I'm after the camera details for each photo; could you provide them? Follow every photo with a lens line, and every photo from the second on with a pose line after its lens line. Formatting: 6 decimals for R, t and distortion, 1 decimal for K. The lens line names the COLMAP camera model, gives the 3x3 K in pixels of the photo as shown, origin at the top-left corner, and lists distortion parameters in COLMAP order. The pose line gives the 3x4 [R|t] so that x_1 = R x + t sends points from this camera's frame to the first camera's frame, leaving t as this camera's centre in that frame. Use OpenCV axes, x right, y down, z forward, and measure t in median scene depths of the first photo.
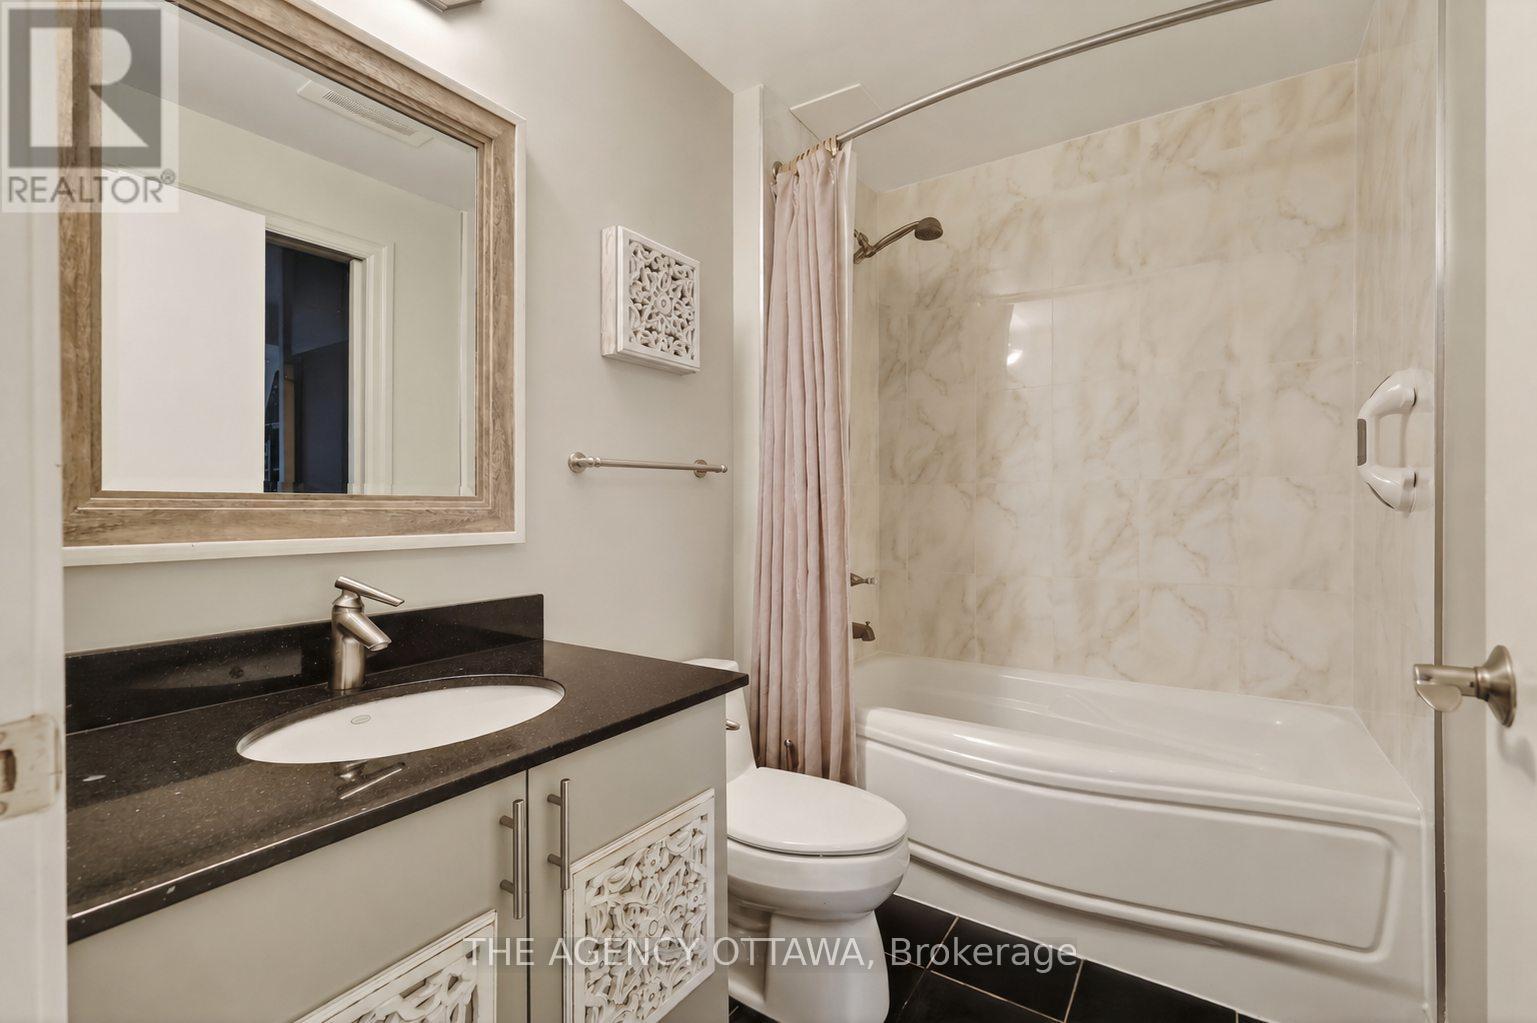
lens RADIAL K [[668.3, 0, 769.1], [0, 668.3, 506.6], [0, 0, 1]] dist [0.001339, 0.000344]
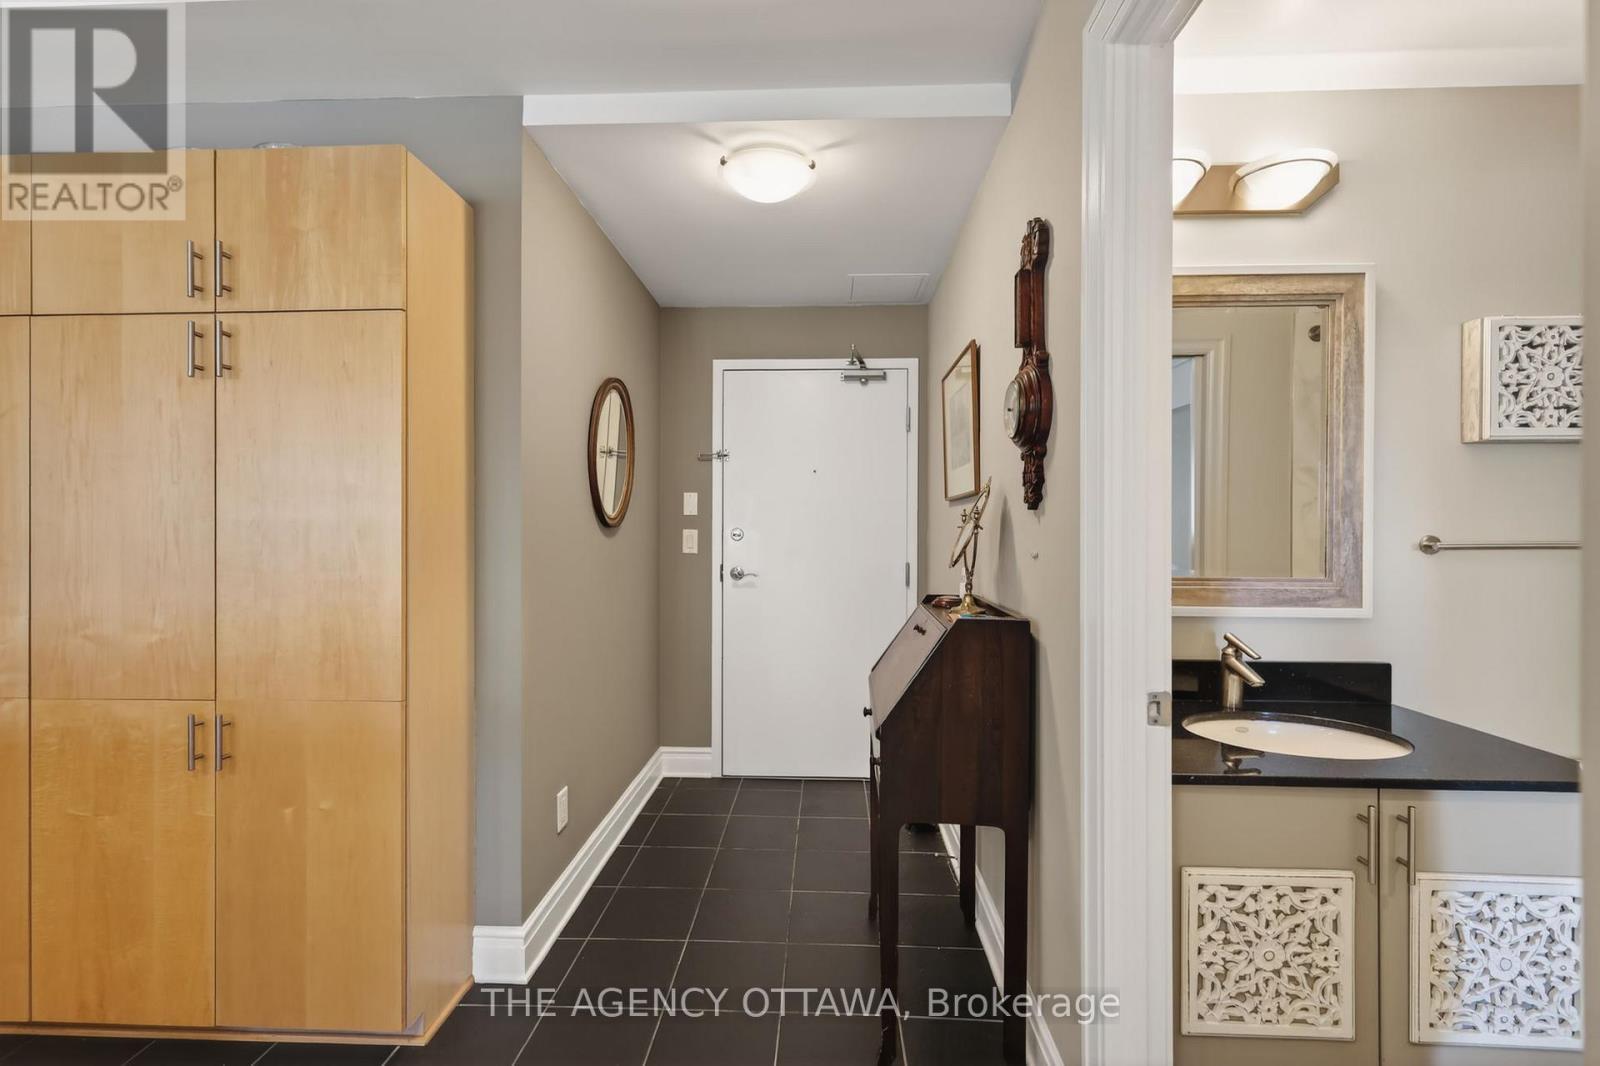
lens RADIAL K [[695.7, 0, 800.6], [0, 695.7, 527.9], [0, 0, 1]] dist [0.001339, 0.000344]
pose [[0.516994, 0.002147, -0.855986, 0.211364], [-0.007327, 0.999971, -0.001917, -0.122541], [0.855958, 0.007263, 0.516995, -0.642566]]
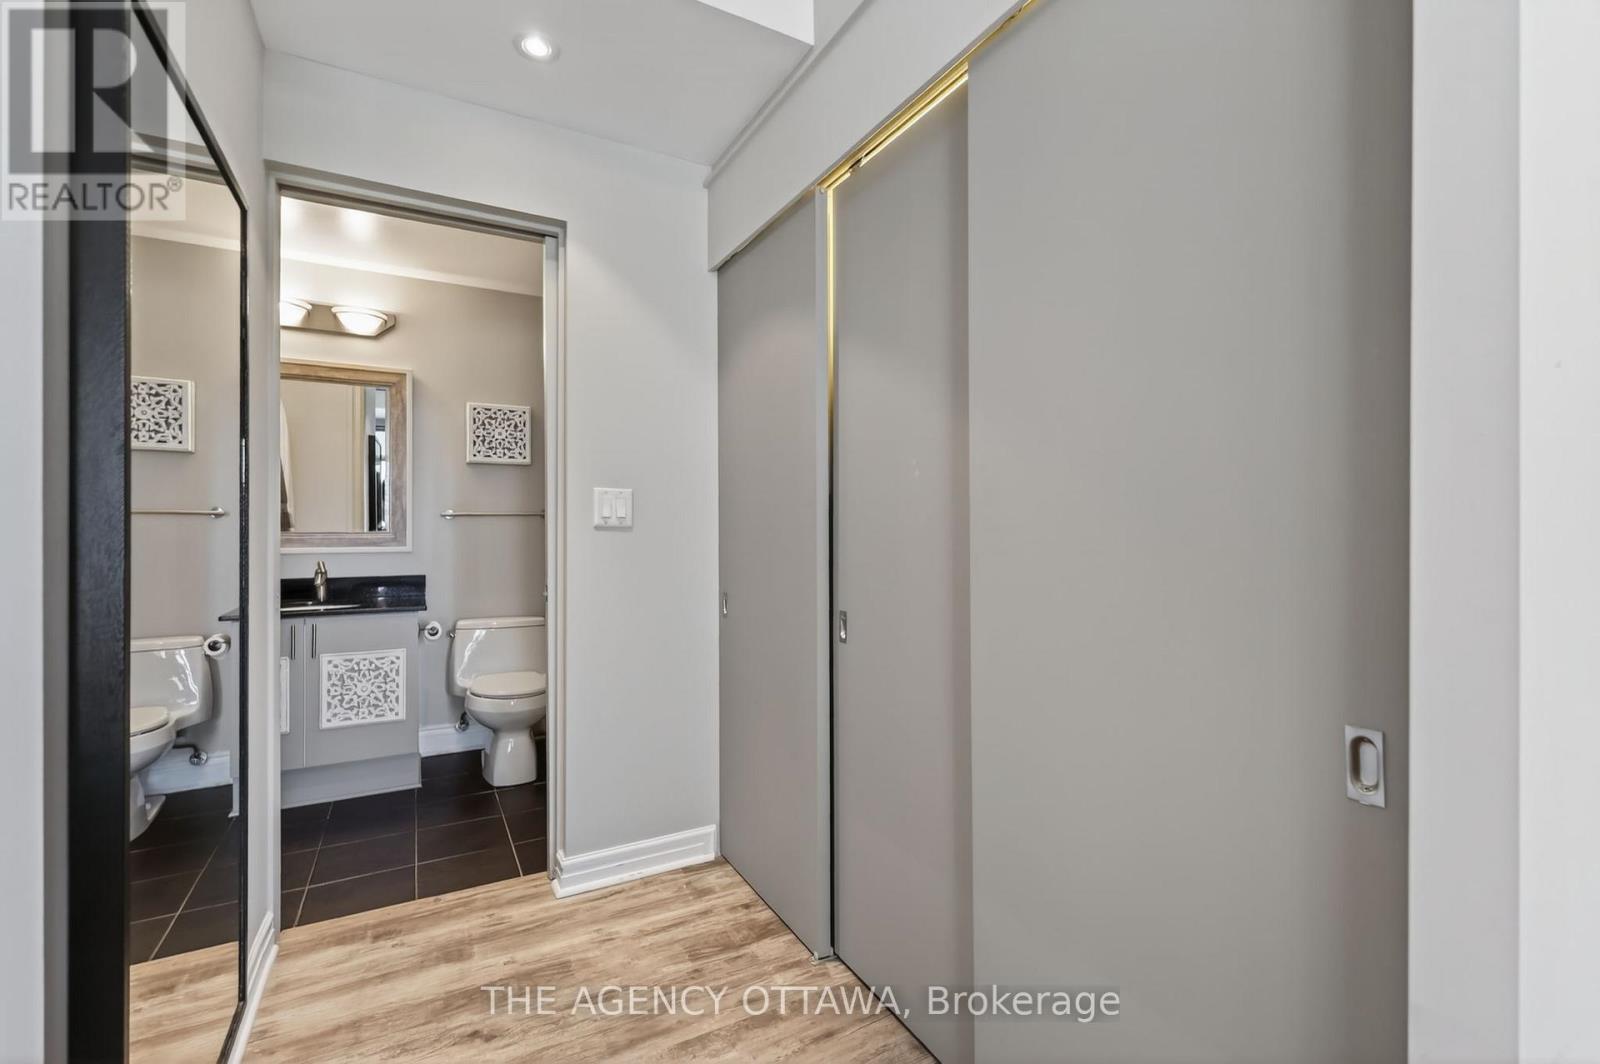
lens RADIAL K [[695.7, 0, 800.6], [0, 695.7, 526.9], [0, 0, 1]] dist [0.001339, 0.000344]
pose [[0.881765, -0.001914, -0.471685, 2.452257], [-0.000646, 0.999986, -0.005266, -0.025585], [0.471688, 0.004948, 0.881751, -0.614757]]
